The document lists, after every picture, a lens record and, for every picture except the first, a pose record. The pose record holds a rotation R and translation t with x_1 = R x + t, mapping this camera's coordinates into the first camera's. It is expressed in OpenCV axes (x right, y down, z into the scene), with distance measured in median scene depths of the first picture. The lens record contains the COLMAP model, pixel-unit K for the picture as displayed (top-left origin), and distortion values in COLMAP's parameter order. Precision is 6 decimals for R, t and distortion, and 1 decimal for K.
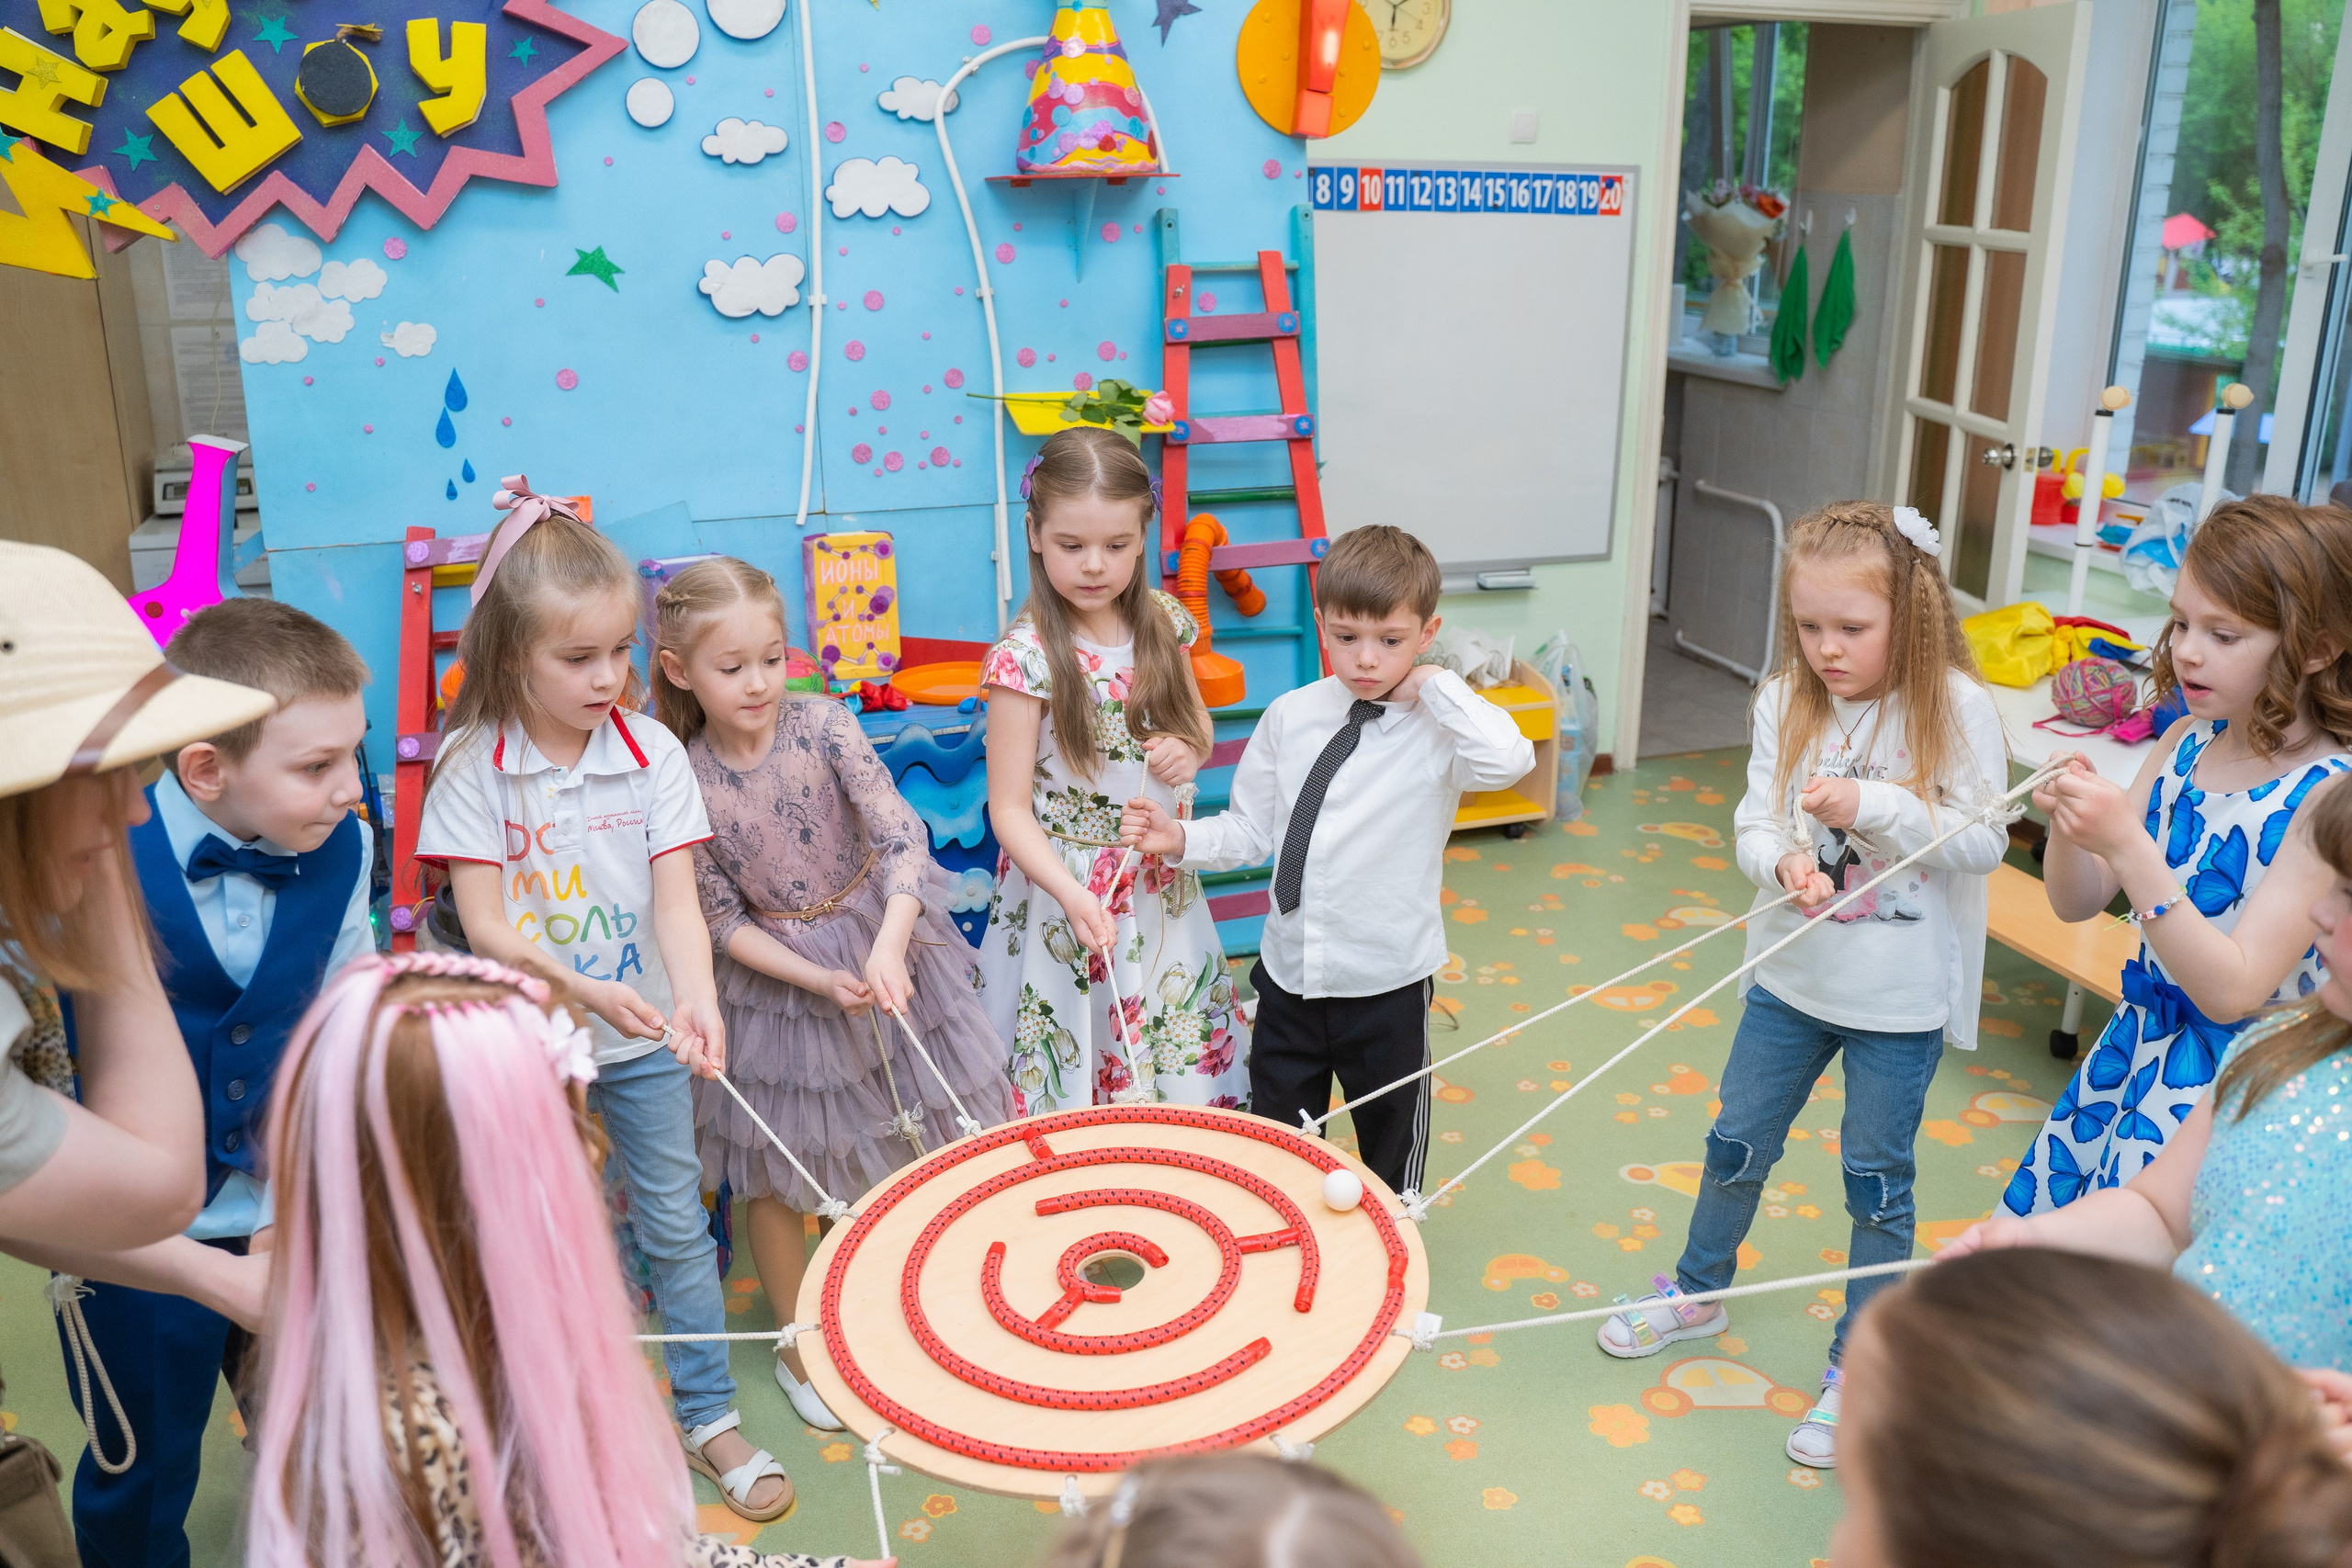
lens RADIAL K [[1913.4, 0, 1169.7], [0, 1913.4, 780.8], [0, 0, 1]] dist [-0.120208, 0.098956]
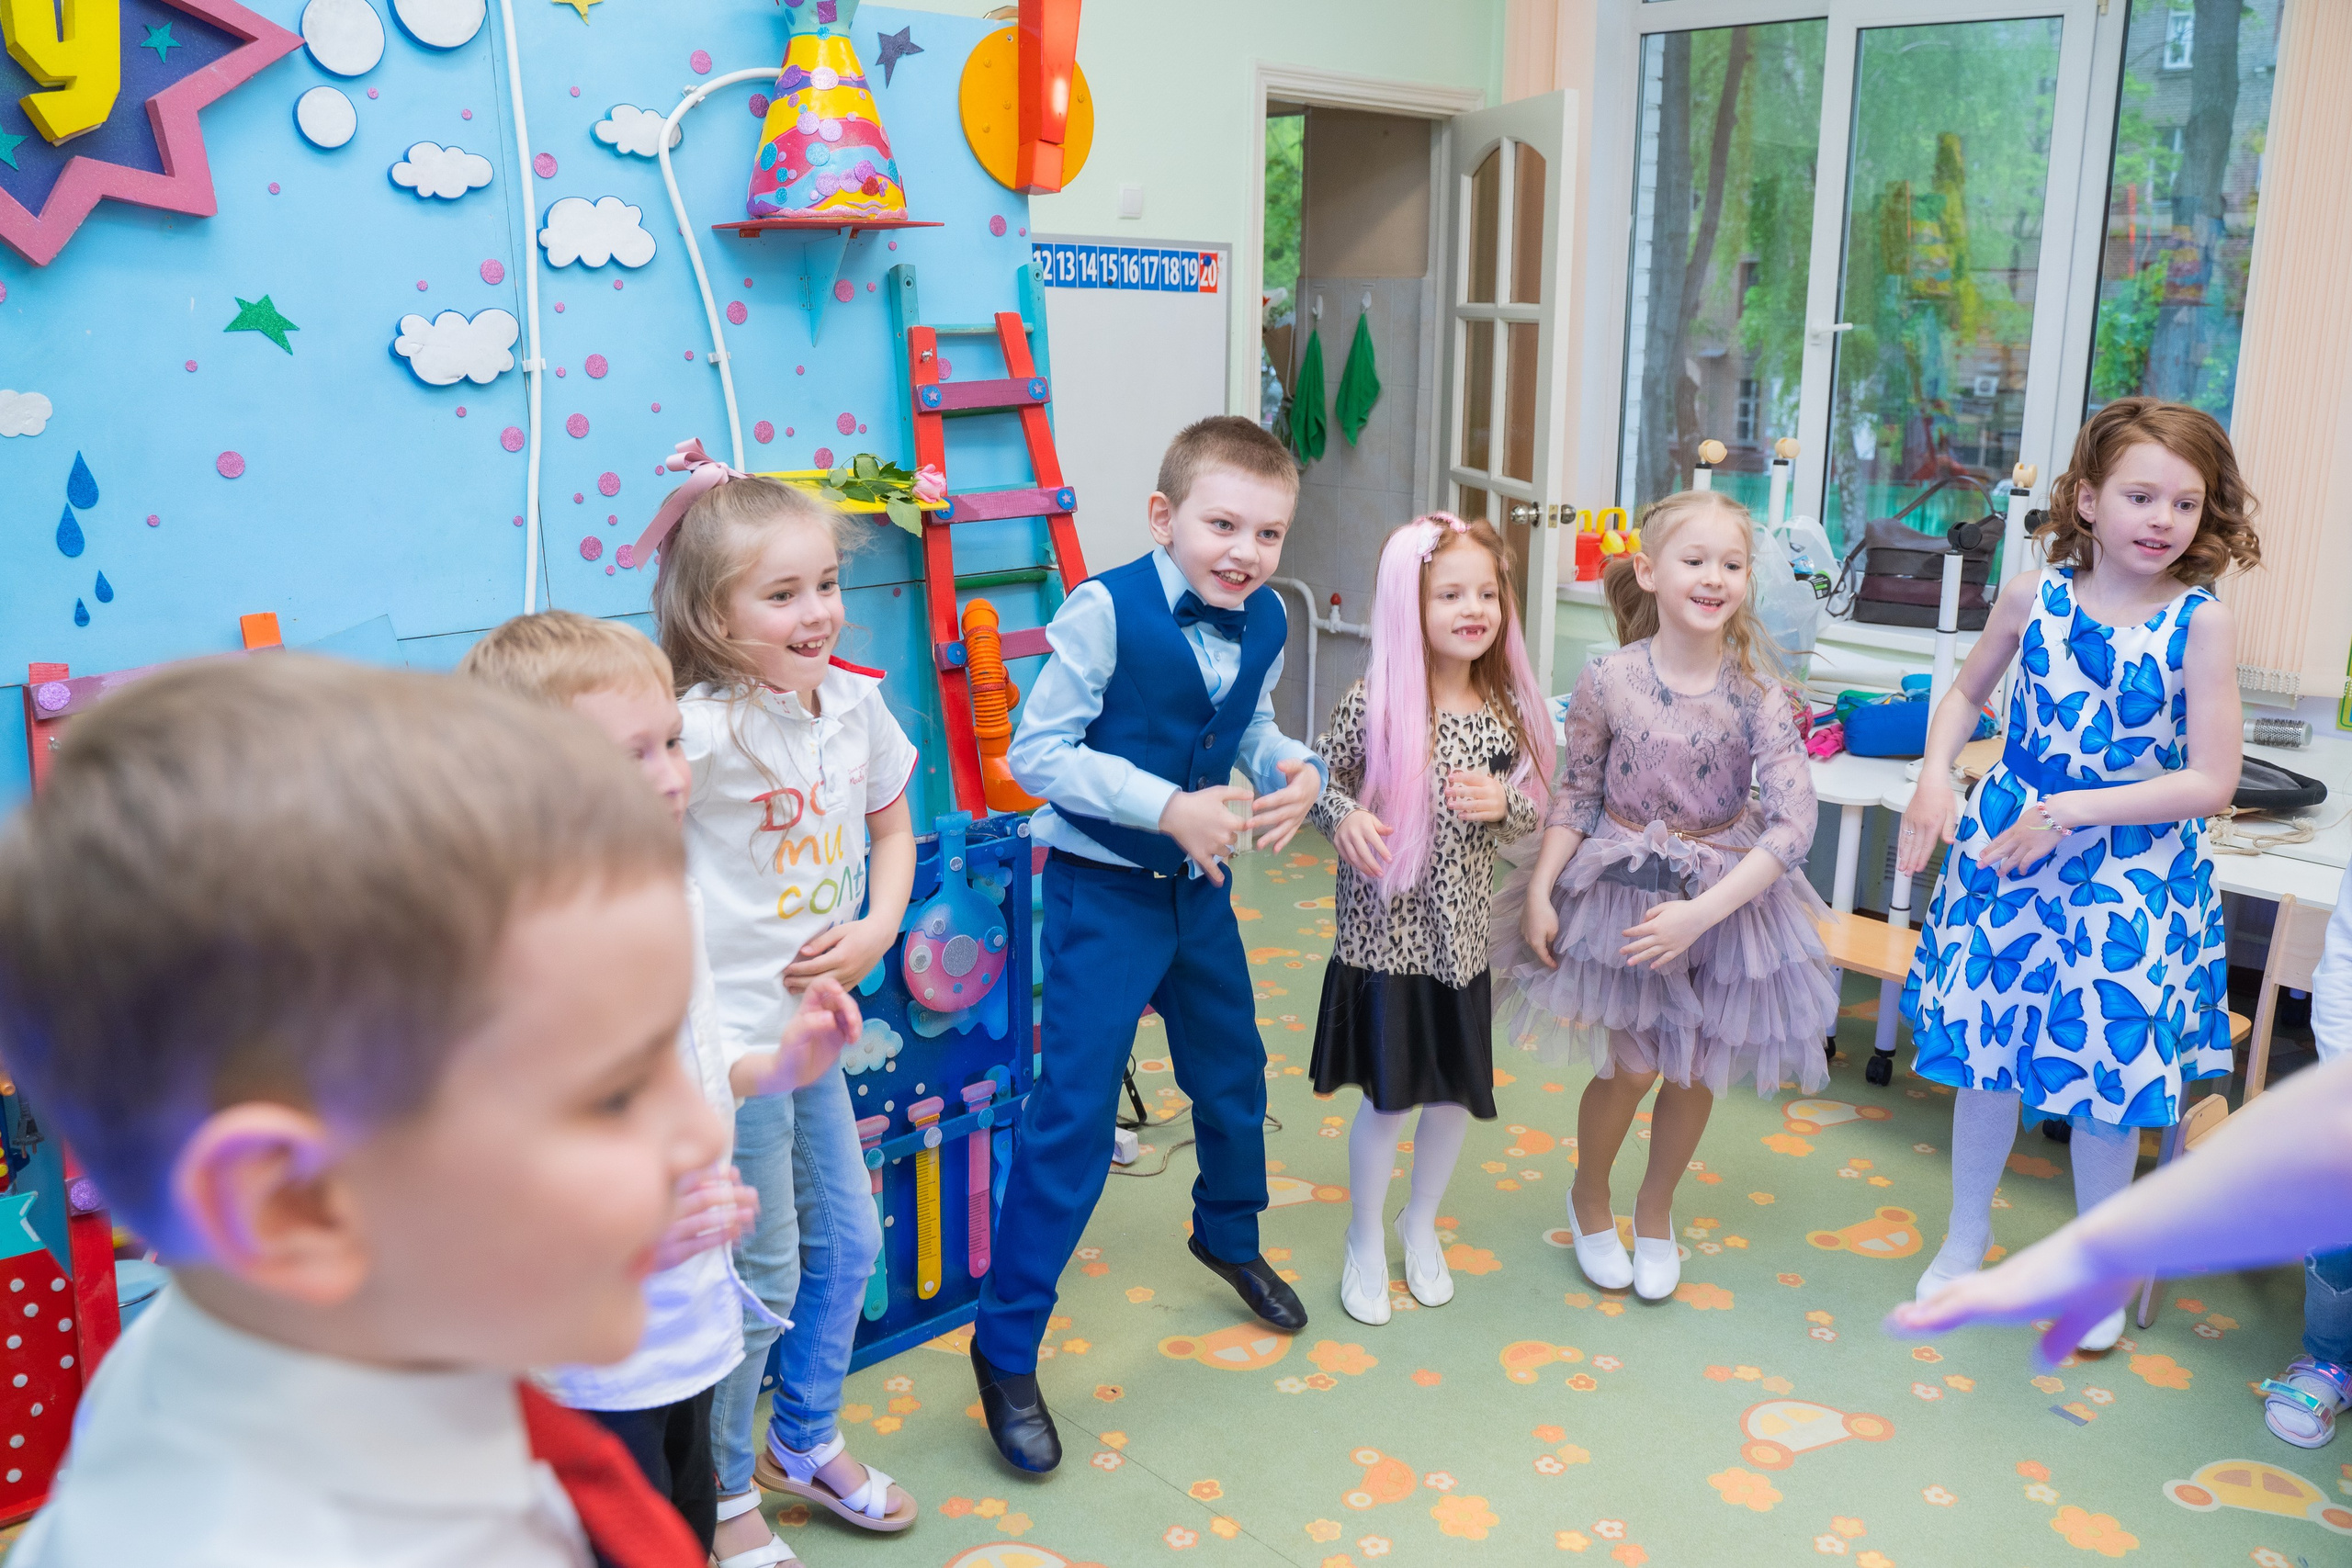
lens RADIAL K [[1913.4, 0, 1174.8], [0, 1913.4, 775.4], [0, 0, 1]] dist [-0.120208, 0.098956]
pose [[0.916325, -0.088907, 0.390441, -0.267488], [0.116130, 0.992139, -0.046625, -0.004834], [-0.383227, 0.088066, 0.919446, 0.151491]]
